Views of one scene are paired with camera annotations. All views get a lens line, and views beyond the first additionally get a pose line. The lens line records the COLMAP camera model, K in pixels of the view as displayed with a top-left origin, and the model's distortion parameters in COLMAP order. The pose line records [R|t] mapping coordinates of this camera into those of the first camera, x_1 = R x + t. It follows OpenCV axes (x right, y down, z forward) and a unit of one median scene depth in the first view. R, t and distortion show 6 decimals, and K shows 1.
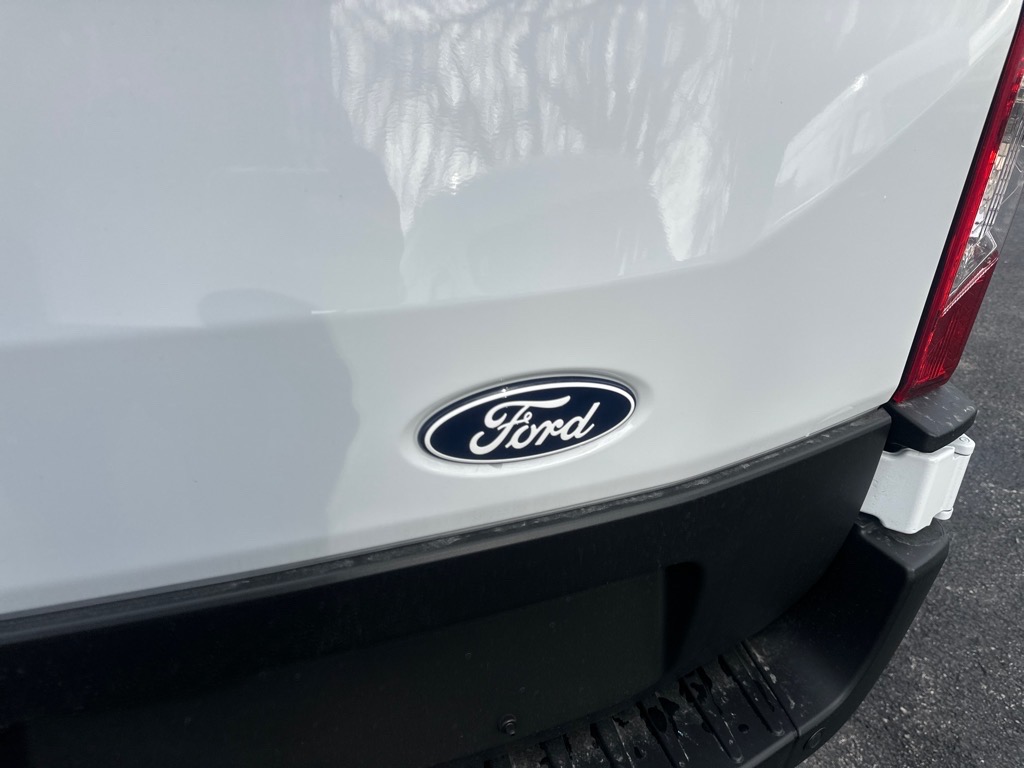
lens RADIAL K [[719.3, 0, 512.4], [0, 719.3, 385.6], [0, 0, 1]] dist [0.066862, -0.083409]
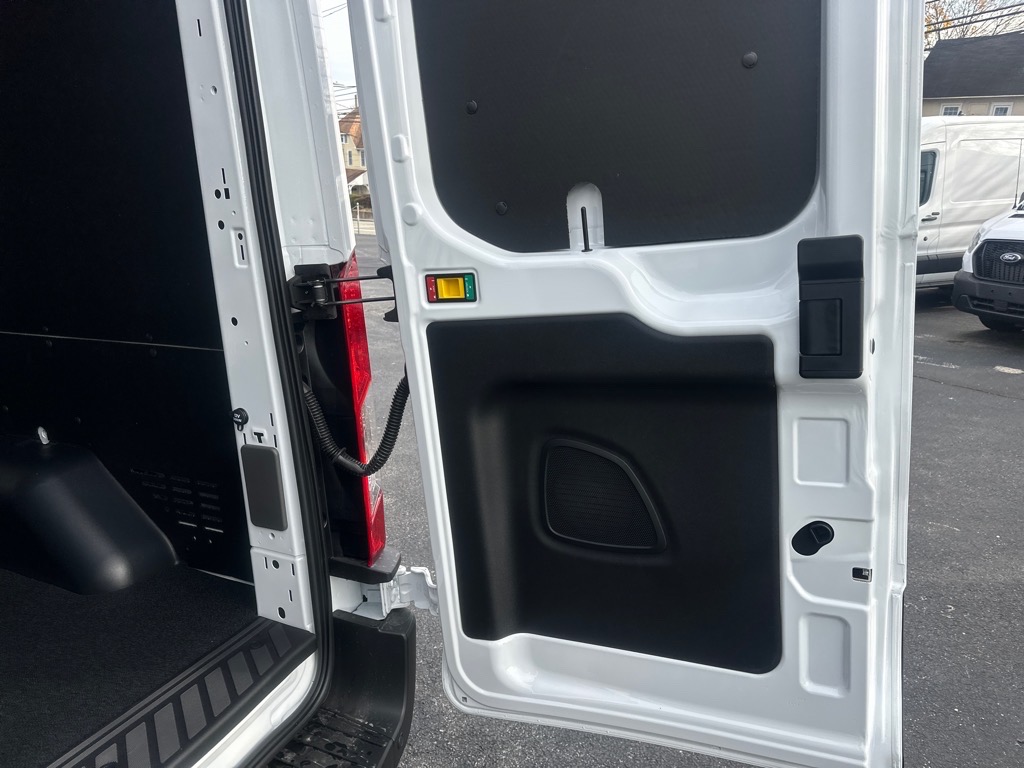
lens RADIAL K [[709.9, 0, 524.7], [0, 709.9, 392.7], [0, 0, 1]] dist [0.055013, -0.084814]
pose [[0.668610, -0.248922, 0.700713, -0.459487], [0.405795, 0.911769, -0.063306, -0.104851], [-0.623130, 0.326673, 0.710629, -0.843368]]
